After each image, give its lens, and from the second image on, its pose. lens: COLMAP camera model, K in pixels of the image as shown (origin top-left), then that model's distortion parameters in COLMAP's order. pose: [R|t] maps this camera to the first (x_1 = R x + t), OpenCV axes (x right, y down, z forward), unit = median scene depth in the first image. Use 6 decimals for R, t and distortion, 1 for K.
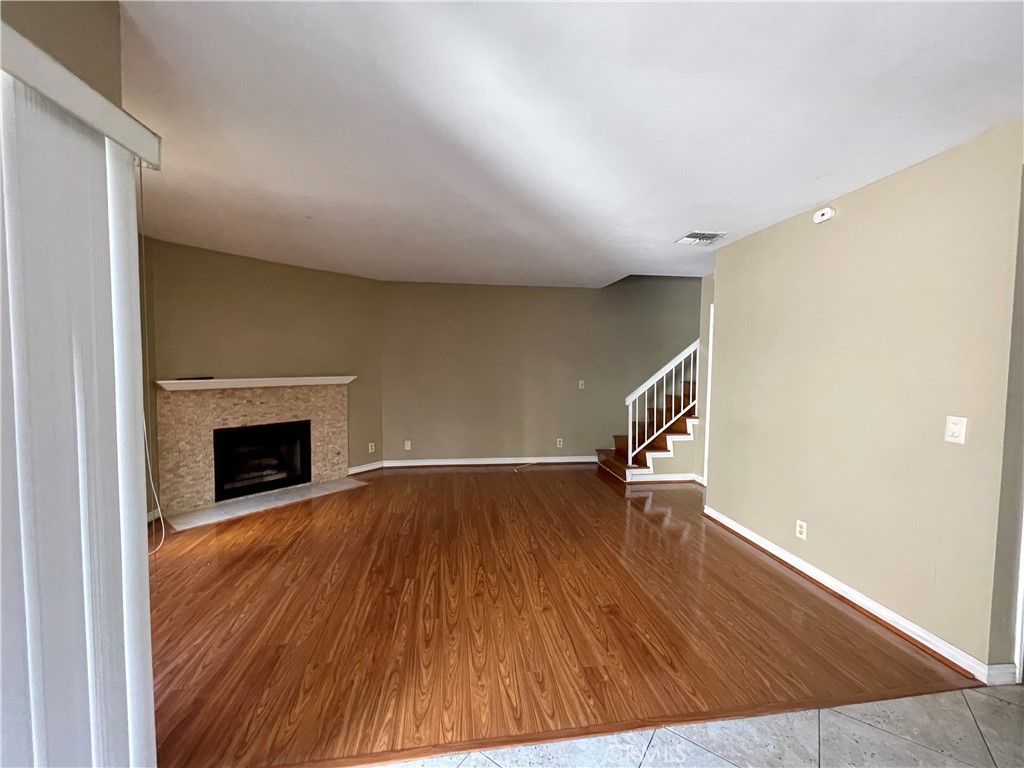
lens RADIAL K [[414.3, 0, 512.0], [0, 414.3, 384.0], [0, 0, 1]] dist [-0.000702, 0.000413]
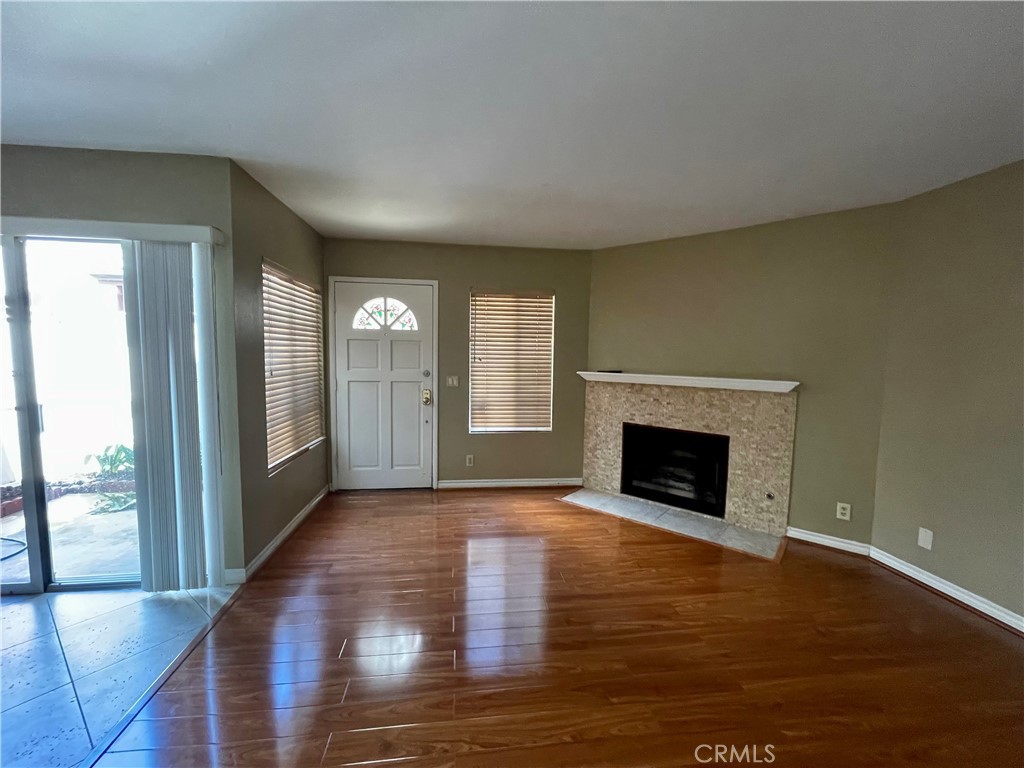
lens RADIAL K [[414.3, 0, 512.0], [0, 414.3, 384.0], [0, 0, 1]] dist [-0.000702, 0.000413]
pose [[-0.027881, 0.068496, -0.997262, 0.288758], [-0.065843, 0.995357, 0.070206, -0.036800], [0.997440, 0.067620, -0.023242, 0.714057]]
